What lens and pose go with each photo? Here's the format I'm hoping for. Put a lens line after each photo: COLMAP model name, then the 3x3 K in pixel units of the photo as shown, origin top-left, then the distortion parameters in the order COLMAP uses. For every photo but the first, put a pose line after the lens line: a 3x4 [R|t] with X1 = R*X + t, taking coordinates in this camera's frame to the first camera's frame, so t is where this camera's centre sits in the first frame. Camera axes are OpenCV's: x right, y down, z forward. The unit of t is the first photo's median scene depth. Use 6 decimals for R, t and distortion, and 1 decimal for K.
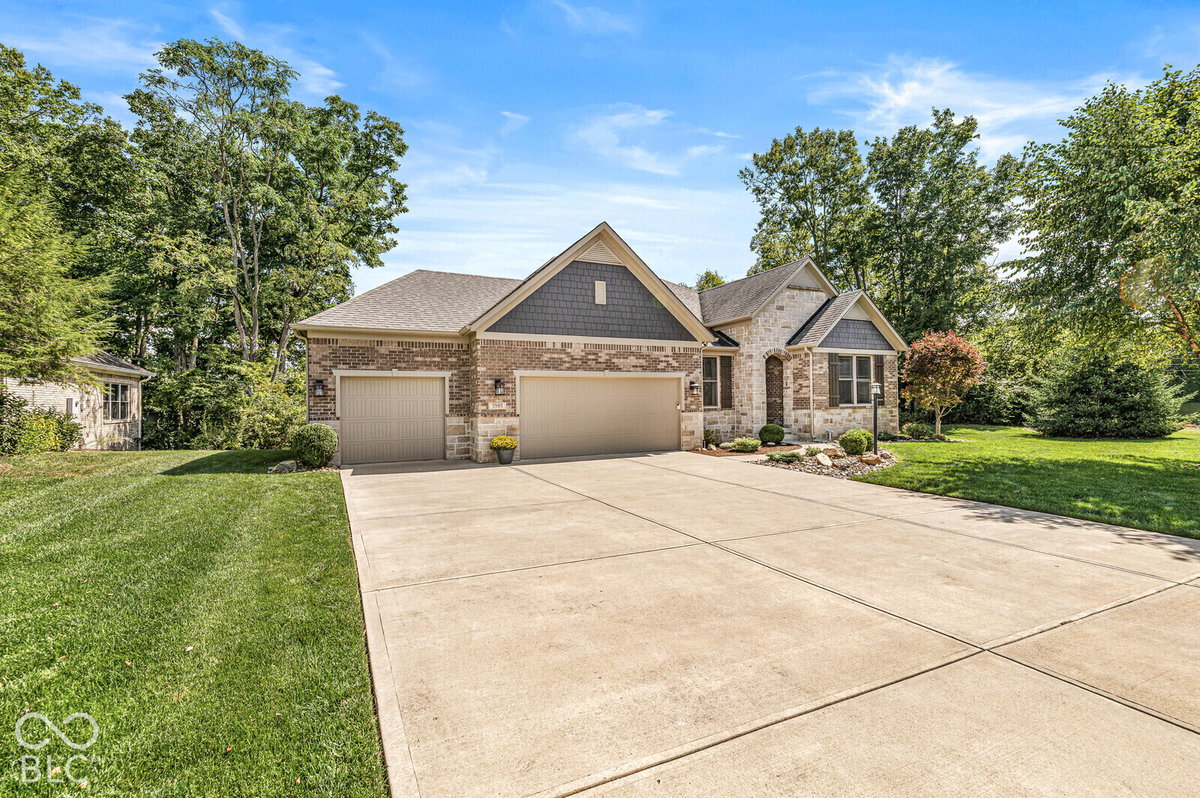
lens RADIAL K [[516.5, 0, 600.0], [0, 516.5, 399.0], [0, 0, 1]] dist [-0.003268, -0.000366]
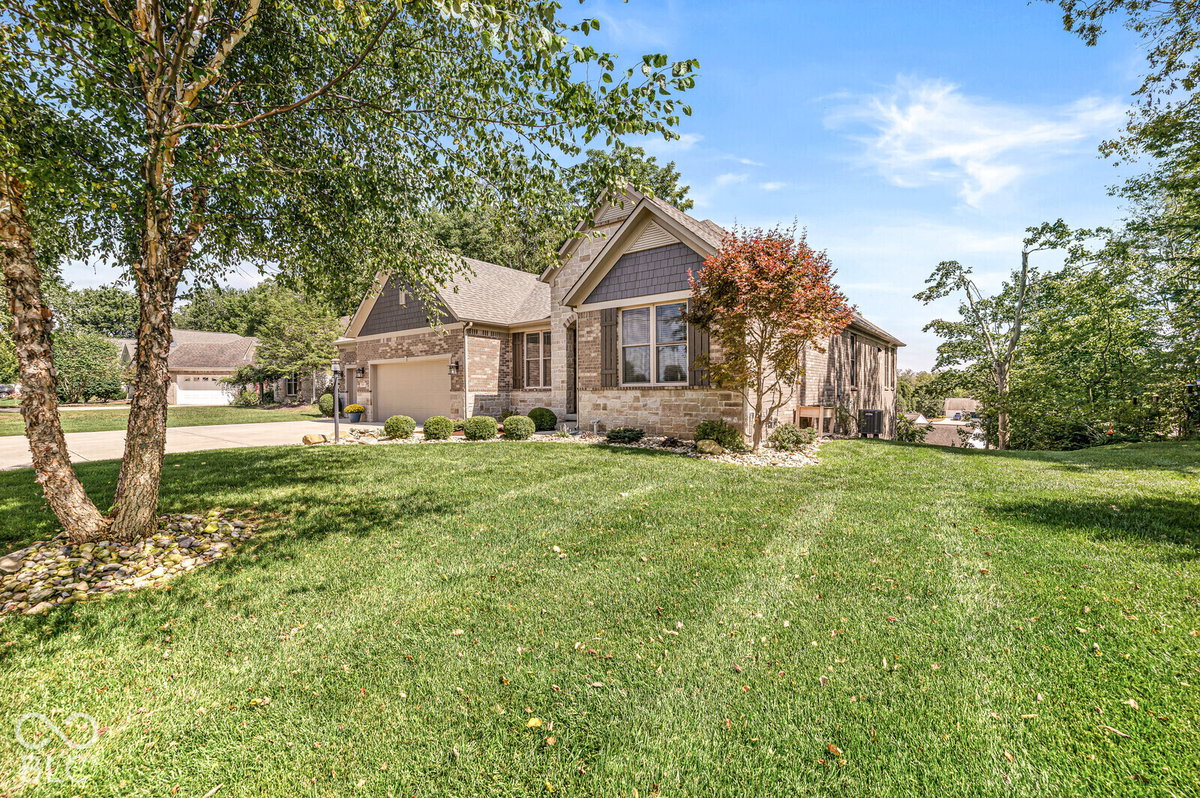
lens RADIAL K [[516.5, 0, 600.0], [0, 516.5, 399.0], [0, 0, 1]] dist [-0.003268, -0.000366]
pose [[0.450884, 0.021779, -0.892317, 1.271891], [0.005168, 0.999622, 0.027009, 0.015048], [0.892568, -0.016790, 0.450601, 0.810557]]
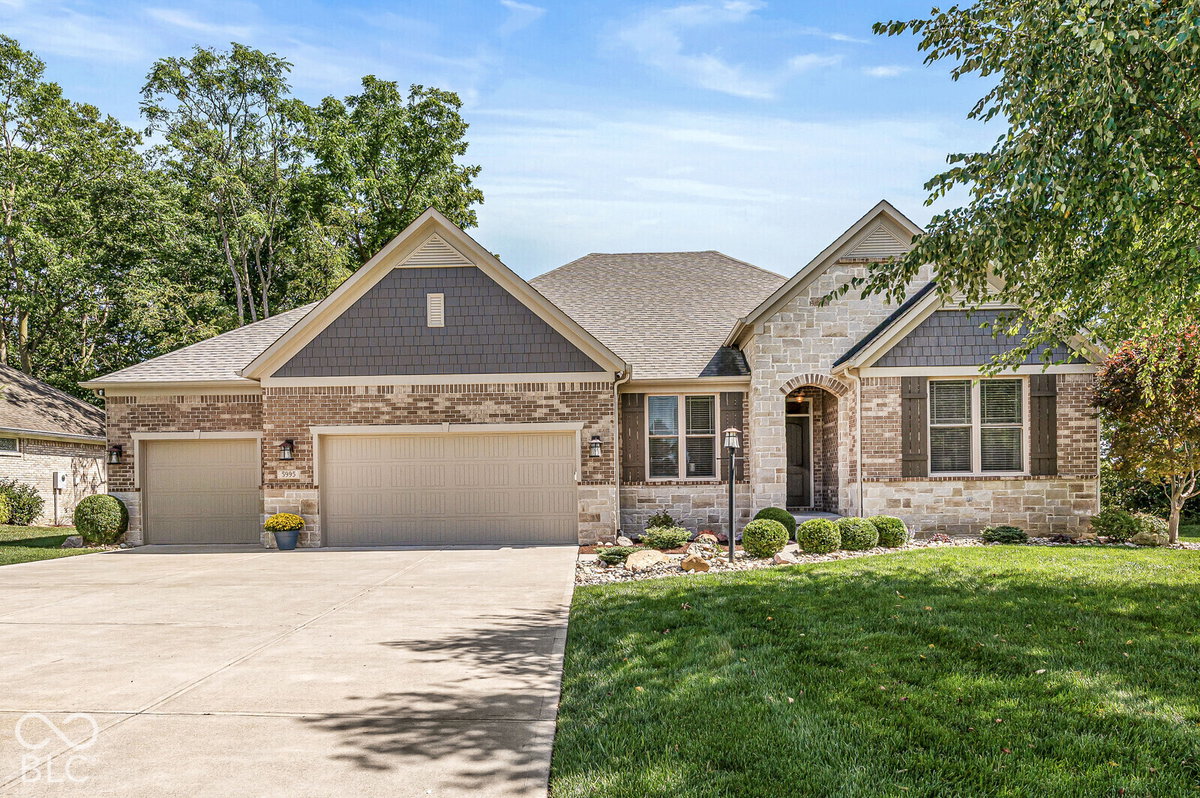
lens RADIAL K [[825.9, 0, 598.4], [0, 825.9, 487.9], [0, 0, 1]] dist [-0.002617, 0.001378]
pose [[0.893706, 0.000920, -0.448652, 0.650893], [0.003781, 0.999947, 0.009582, 0.020126], [0.448637, -0.010260, 0.893655, 0.103932]]
